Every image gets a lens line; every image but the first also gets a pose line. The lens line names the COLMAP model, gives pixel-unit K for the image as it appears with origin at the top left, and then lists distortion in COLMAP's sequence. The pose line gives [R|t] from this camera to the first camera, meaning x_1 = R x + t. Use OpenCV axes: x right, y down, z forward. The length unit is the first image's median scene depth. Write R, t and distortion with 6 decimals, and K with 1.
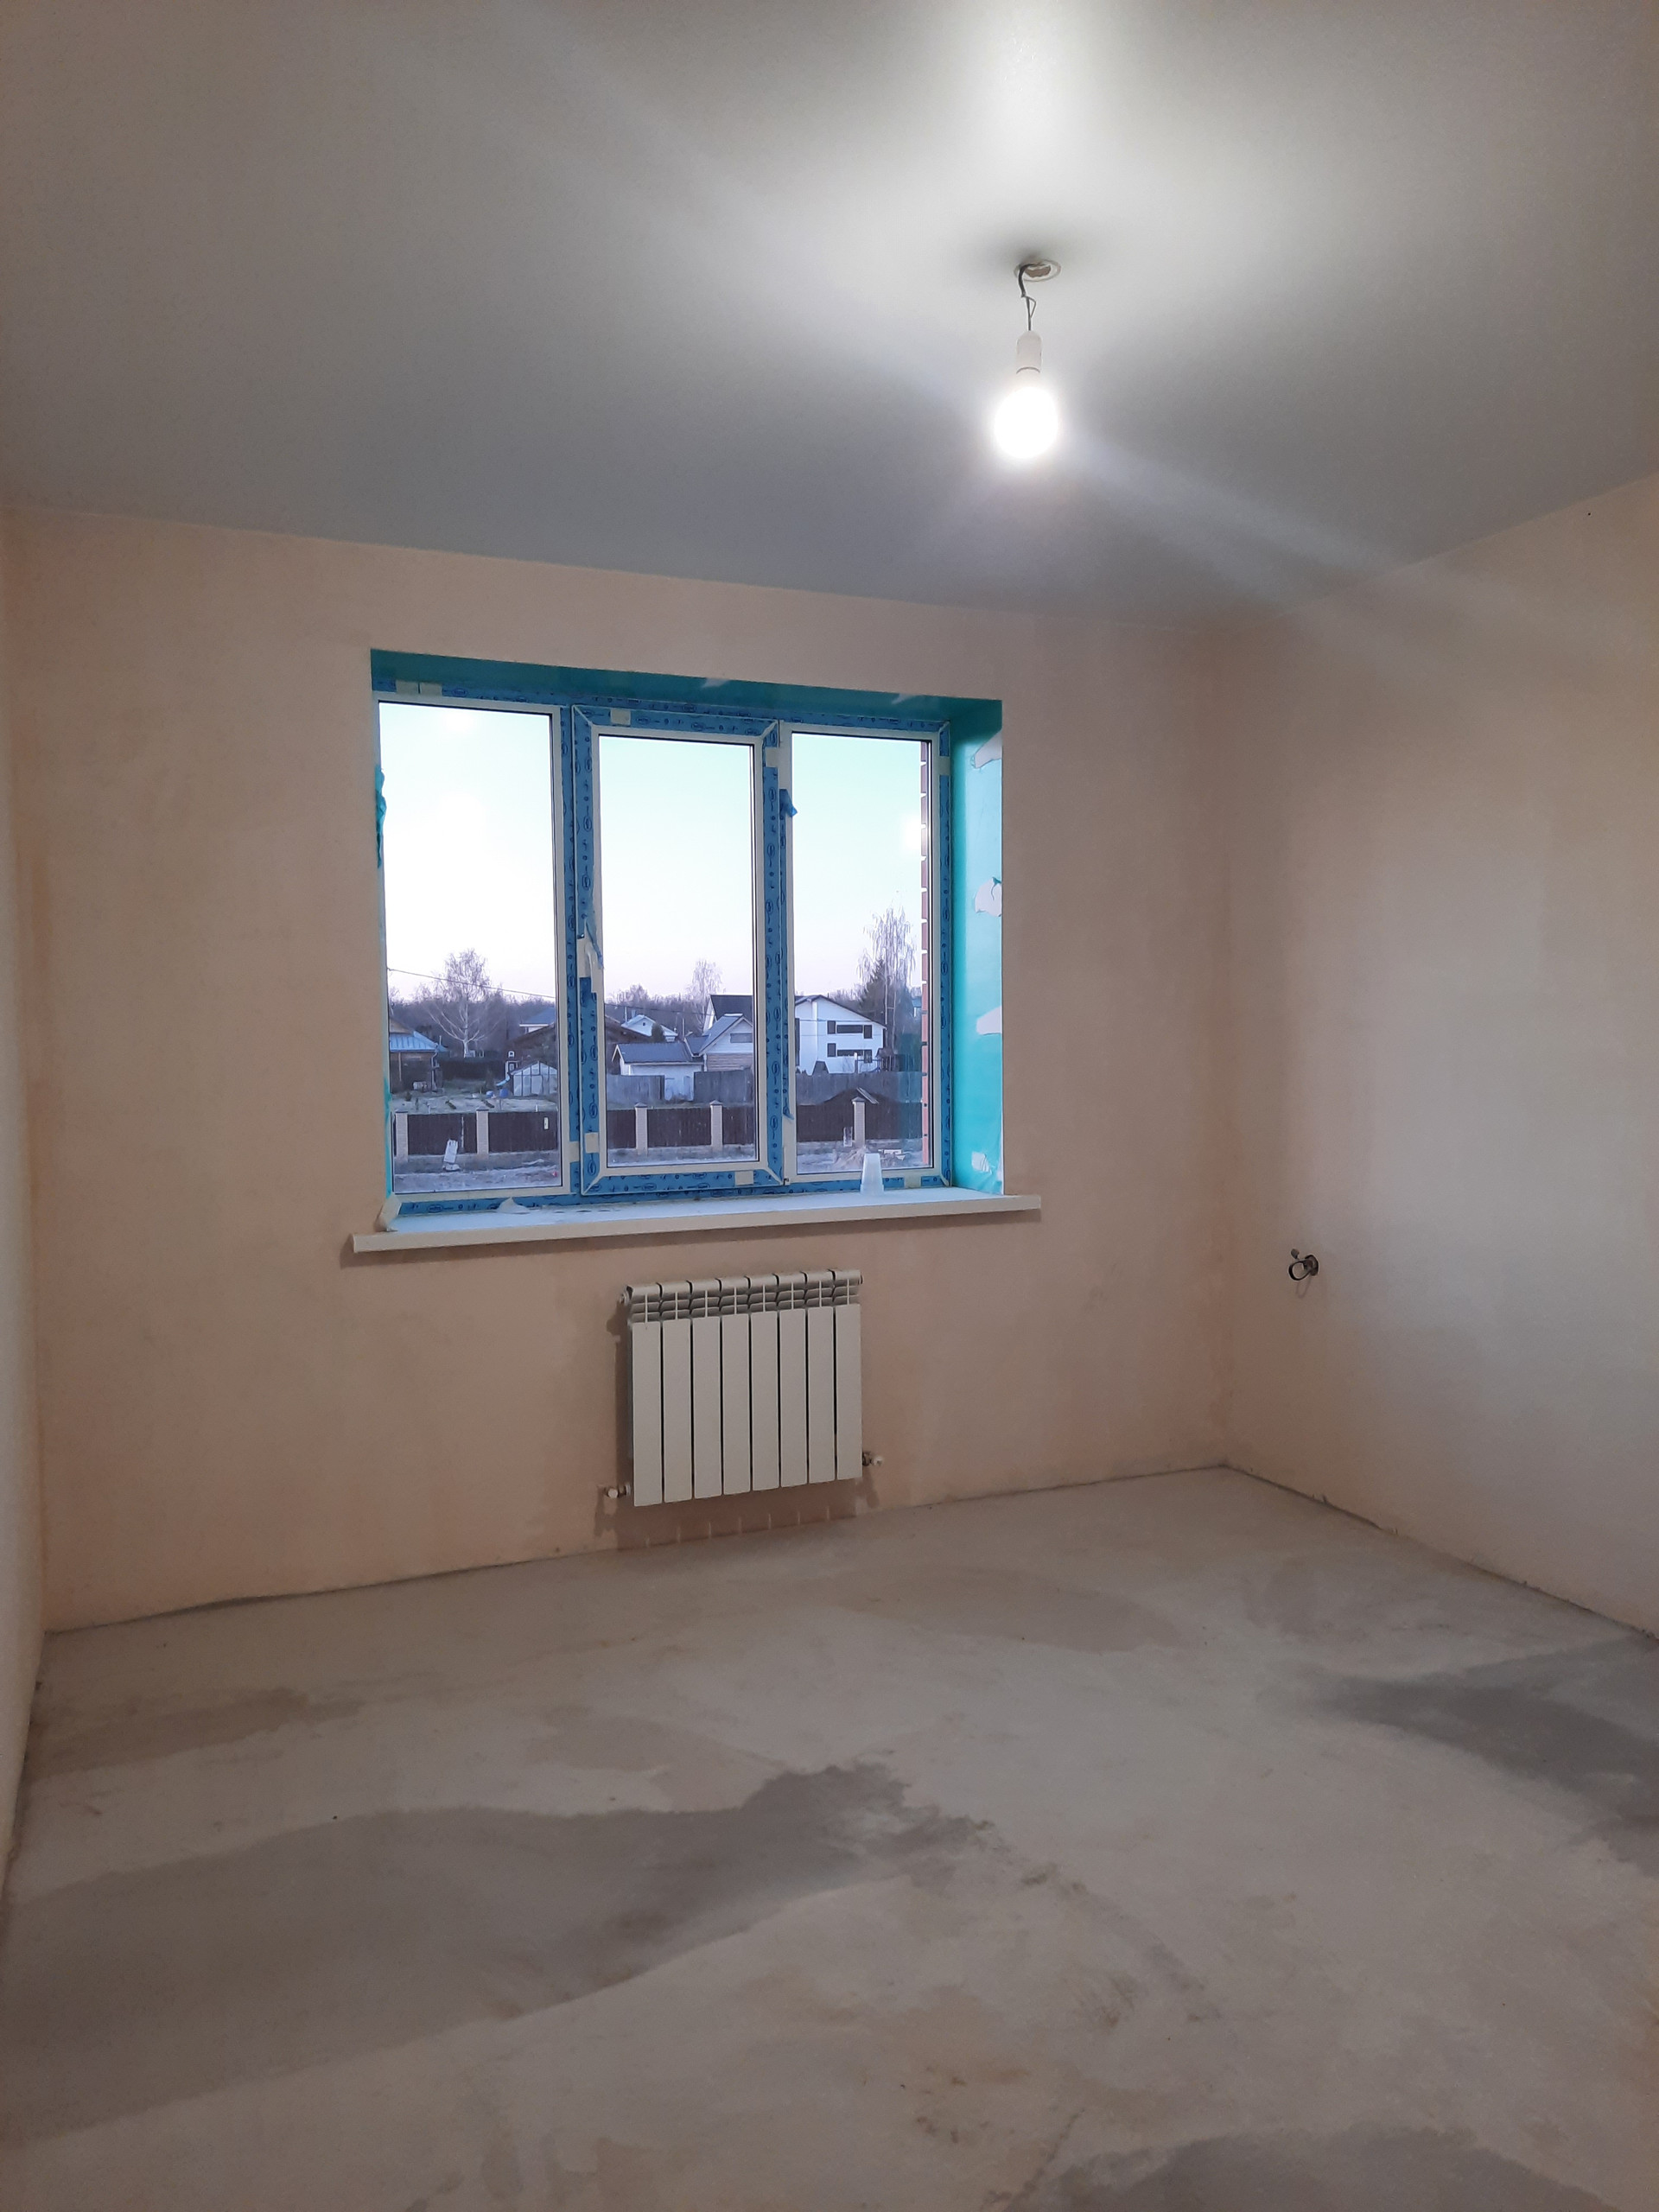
lens RADIAL K [[1601.9, 0, 850.4], [0, 1601.9, 1115.6], [0, 0, 1]] dist [0.077625, -0.066084]
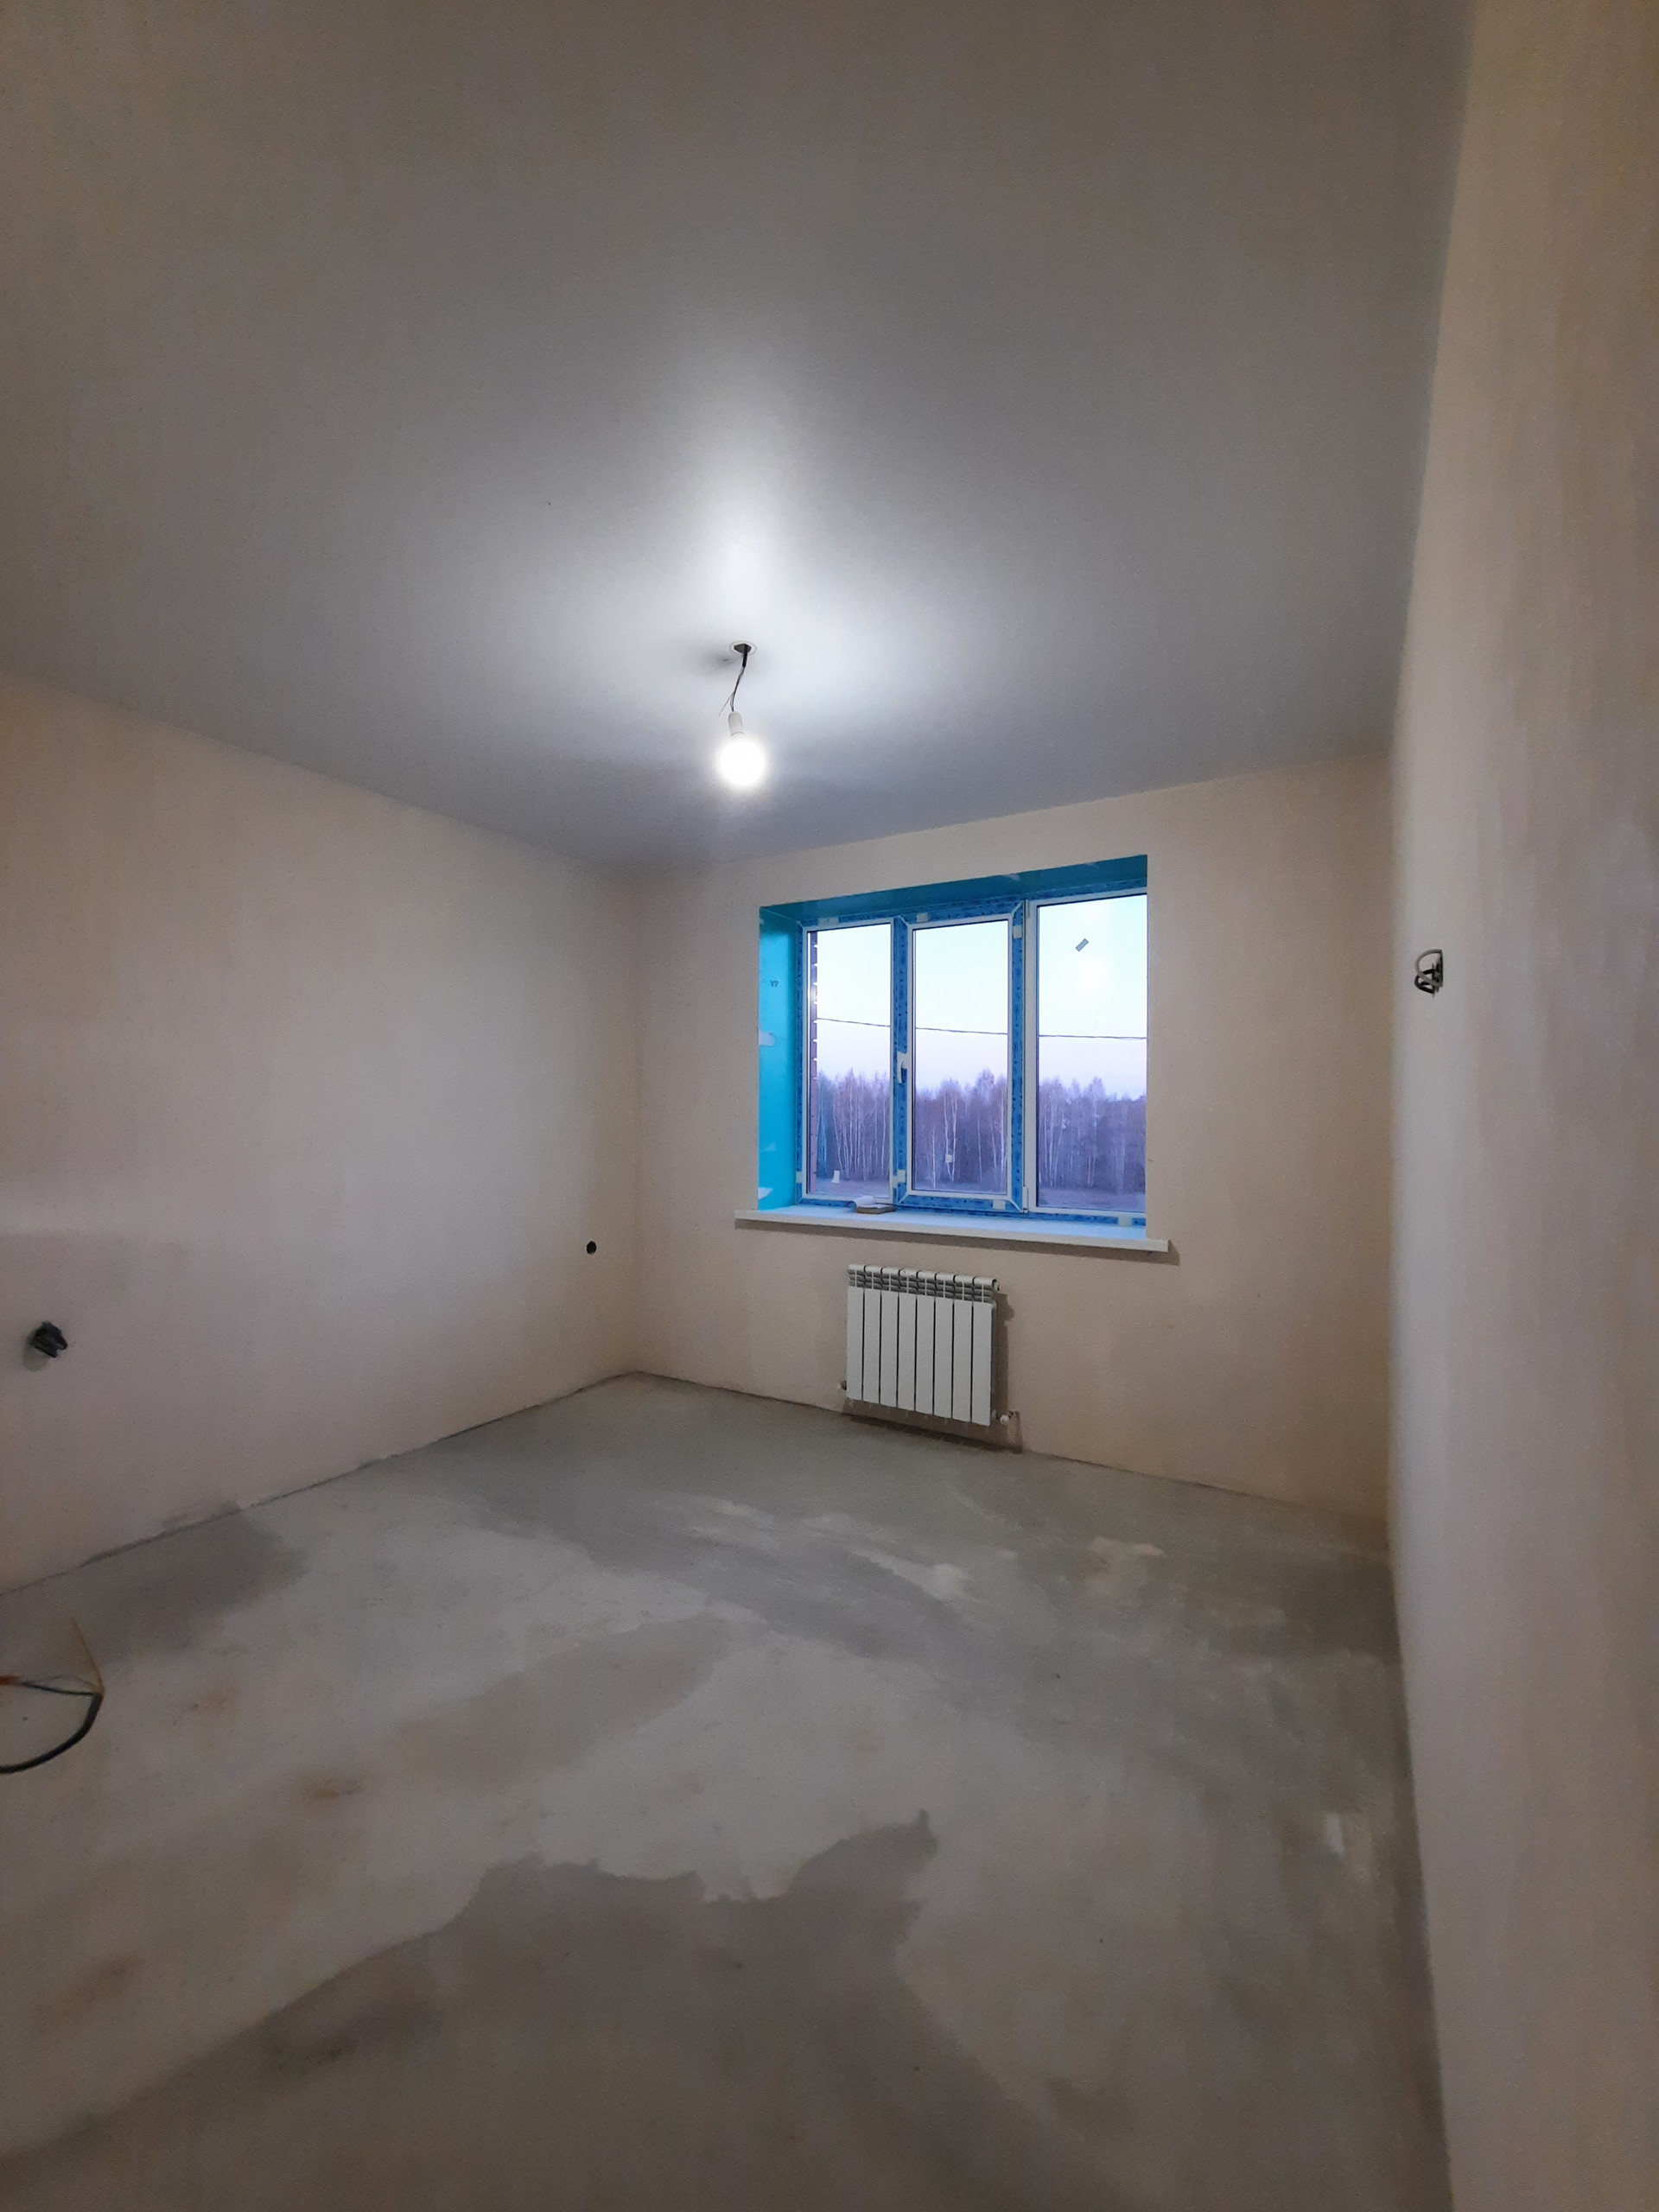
lens RADIAL K [[880.9, 0, 829.1], [0, 880.9, 1097.1], [0, 0, 1]] dist [-0.015280, -0.001161]
pose [[0.641440, -0.001107, -0.767172, 0.513445], [-0.046062, 0.998139, -0.039953, -0.024253], [0.765789, 0.060965, 0.640195, 0.380953]]
